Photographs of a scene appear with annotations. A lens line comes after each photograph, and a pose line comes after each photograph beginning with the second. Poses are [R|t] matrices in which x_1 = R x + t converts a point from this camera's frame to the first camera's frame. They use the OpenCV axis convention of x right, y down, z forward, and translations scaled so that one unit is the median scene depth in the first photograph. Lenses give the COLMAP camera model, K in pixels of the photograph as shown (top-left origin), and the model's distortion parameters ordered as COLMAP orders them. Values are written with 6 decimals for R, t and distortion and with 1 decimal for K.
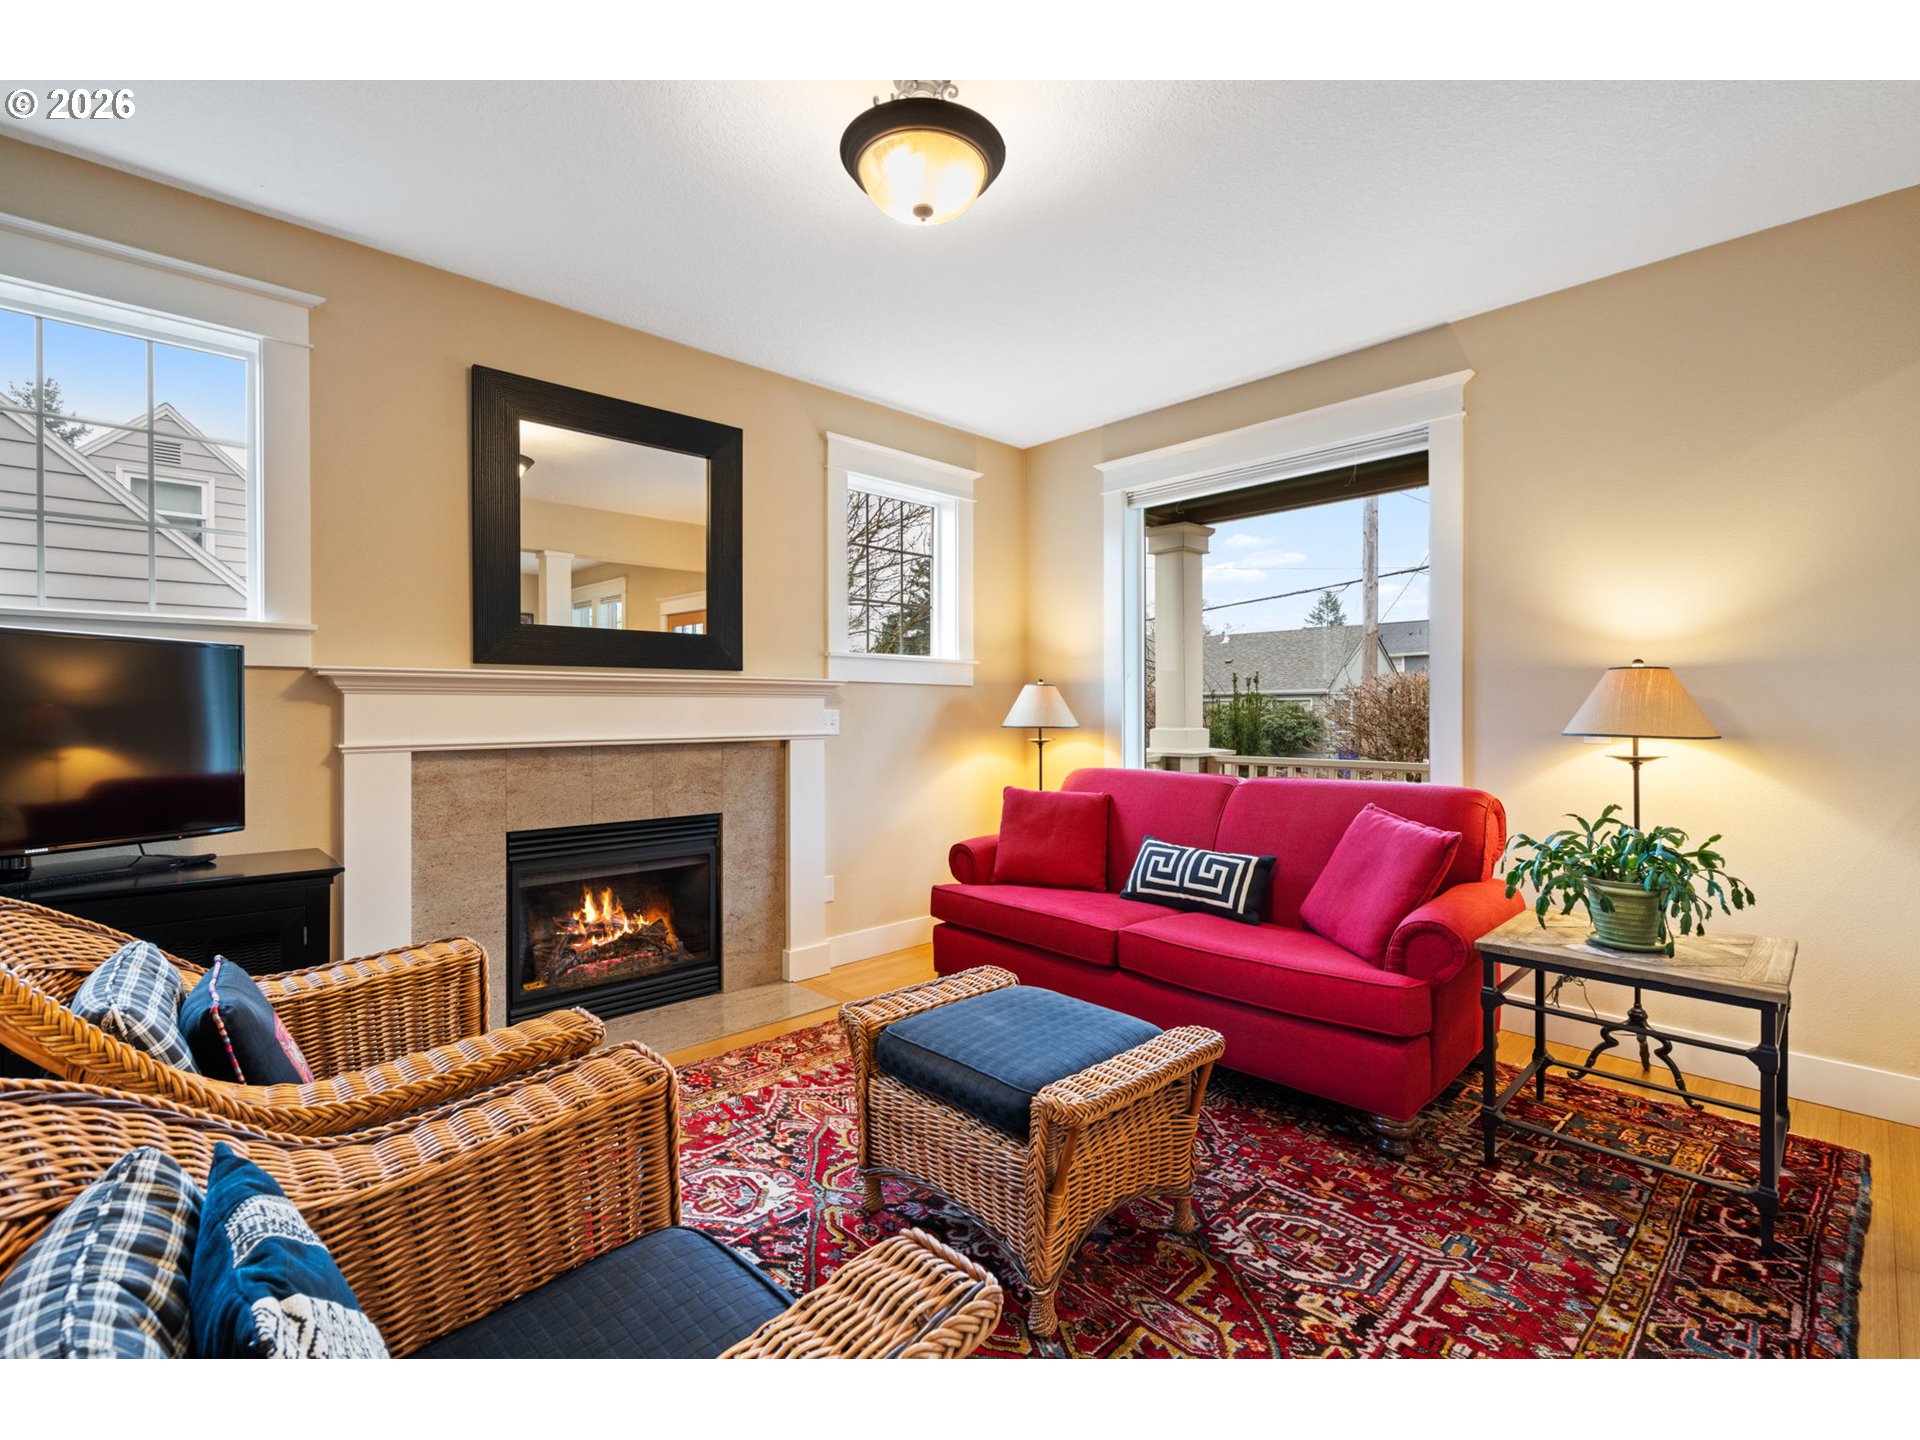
lens RADIAL K [[862.2, 0, 961.0], [0, 862.2, 716.7], [0, 0, 1]] dist [-0.008591, 0.001041]
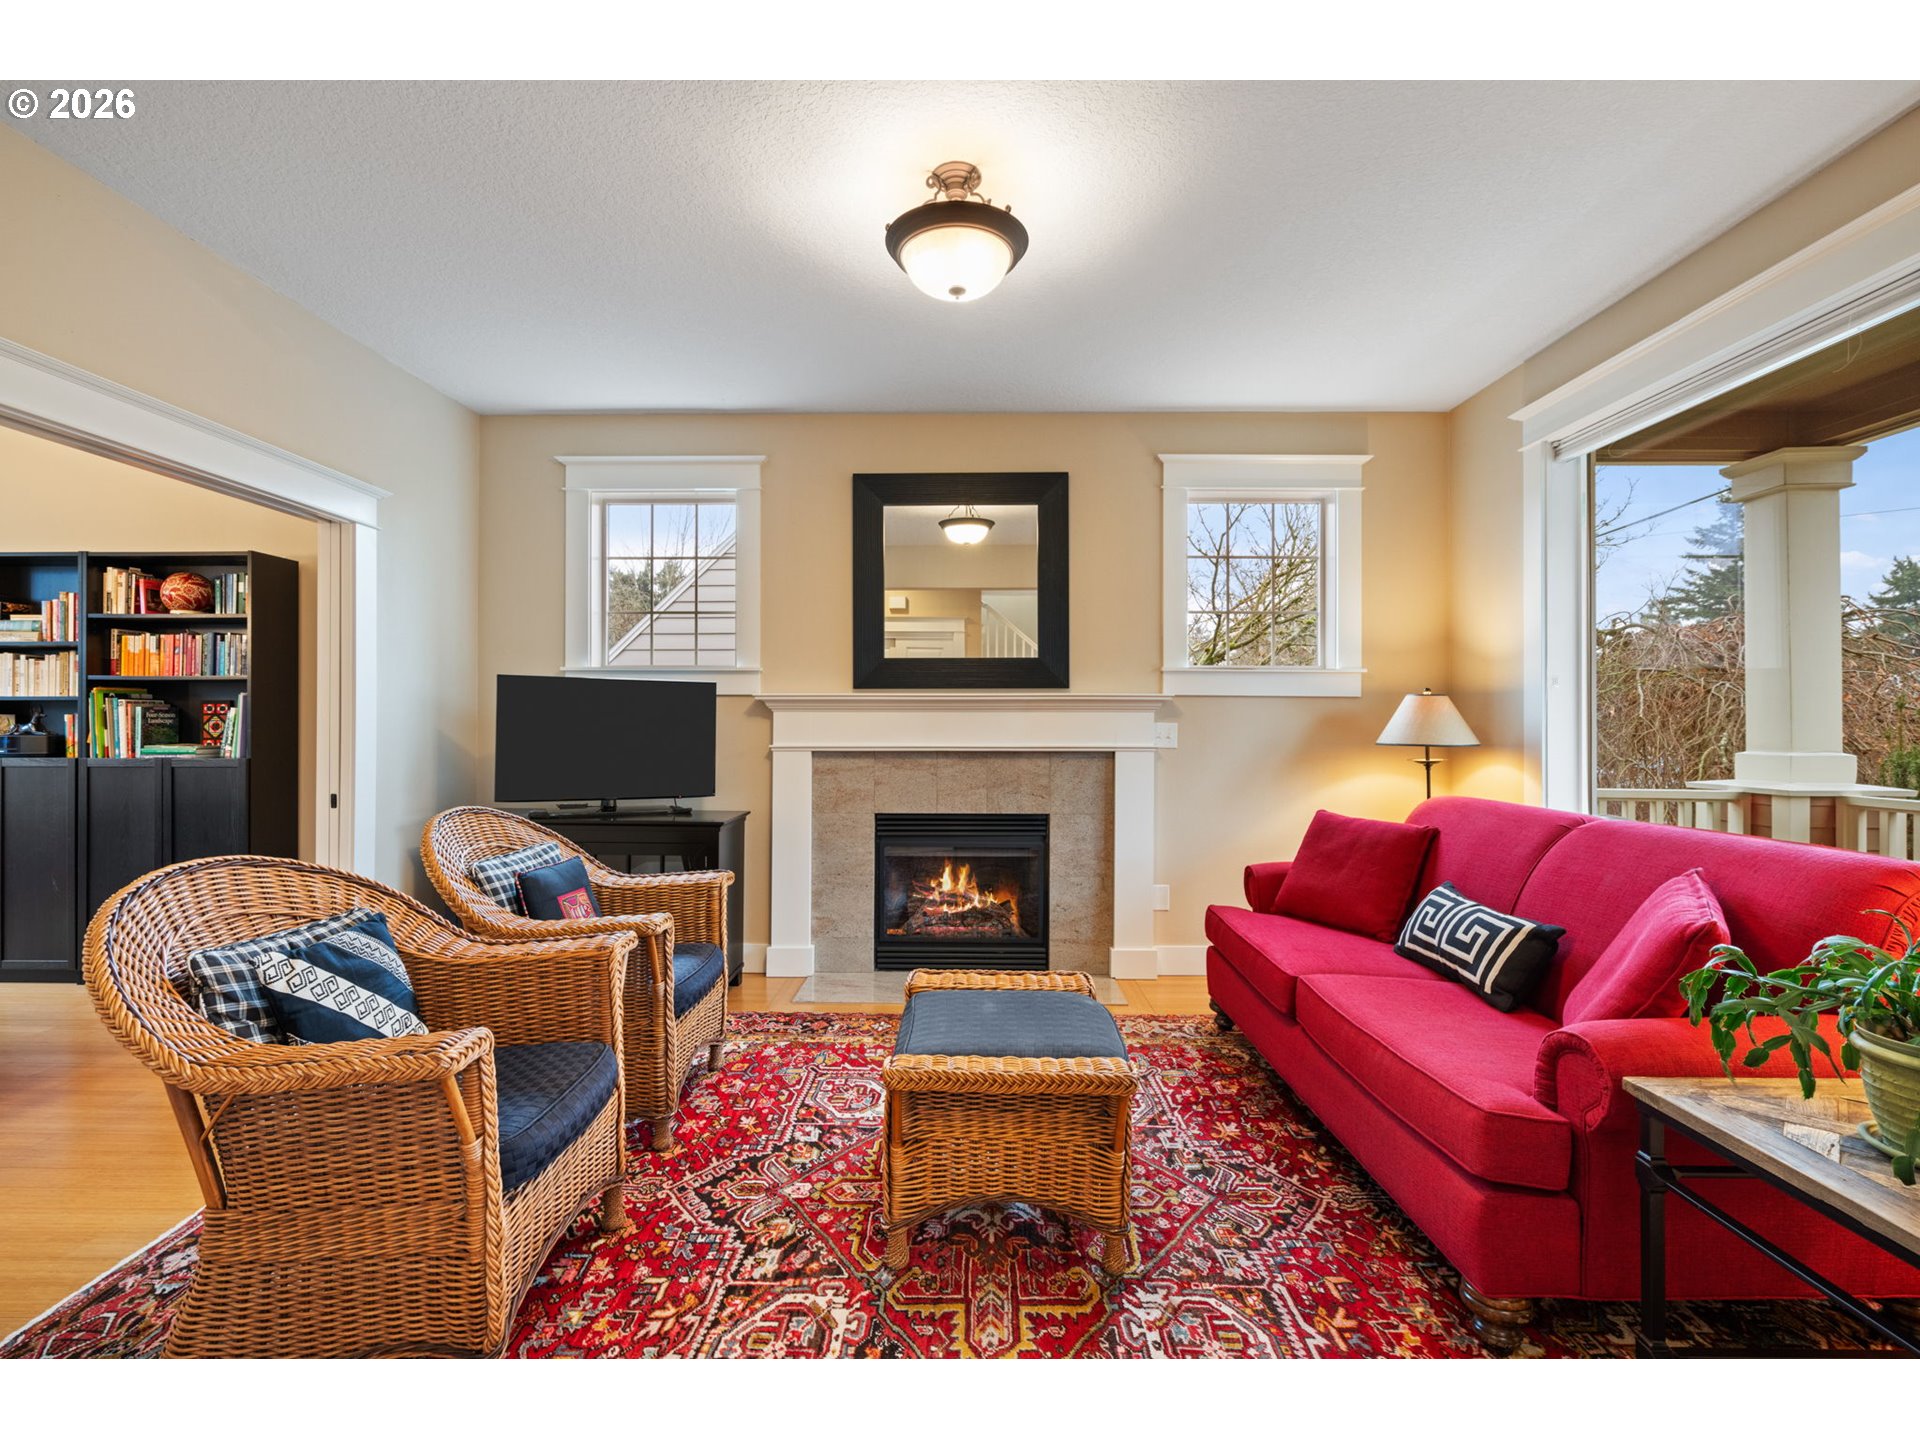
lens RADIAL K [[862.2, 0, 954.2], [0, 862.2, 720.3], [0, 0, 1]] dist [-0.008591, 0.001041]
pose [[0.712546, 0.000902, -0.701625, 0.456839], [-0.008677, 0.999934, -0.007527, -0.002398], [0.701571, 0.011451, 0.712507, 0.108617]]
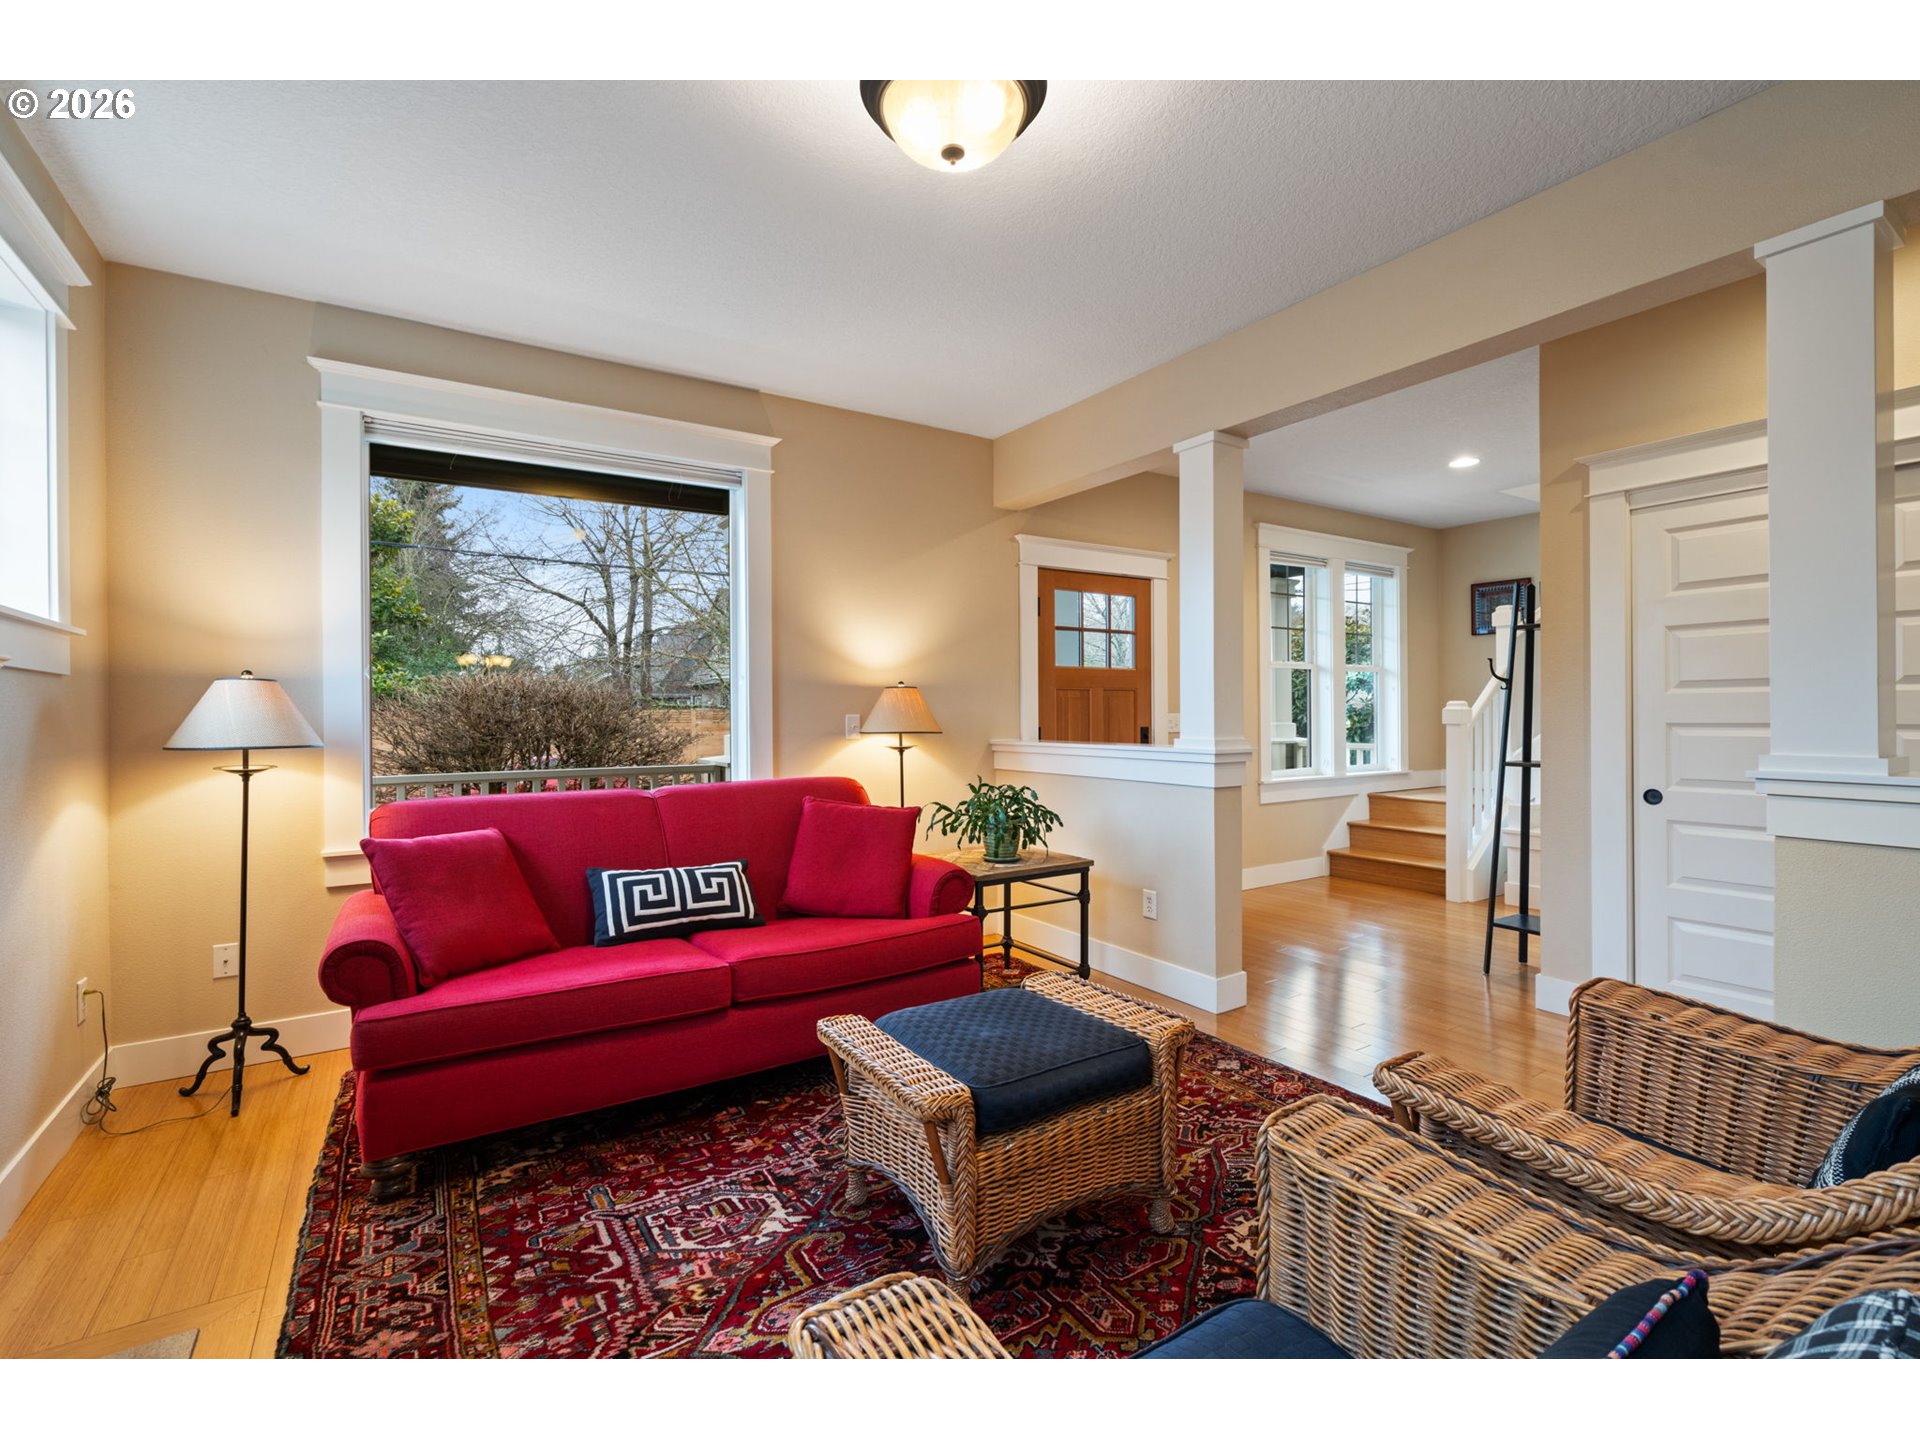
lens RADIAL K [[862.2, 0, 959.7], [0, 862.2, 715.9], [0, 0, 1]] dist [-0.008591, 0.001041]
pose [[0.182181, -0.005236, 0.983251, -0.546392], [0.011902, 0.999924, 0.003120, -0.008024], [-0.983193, 0.011135, 0.182230, 0.502165]]
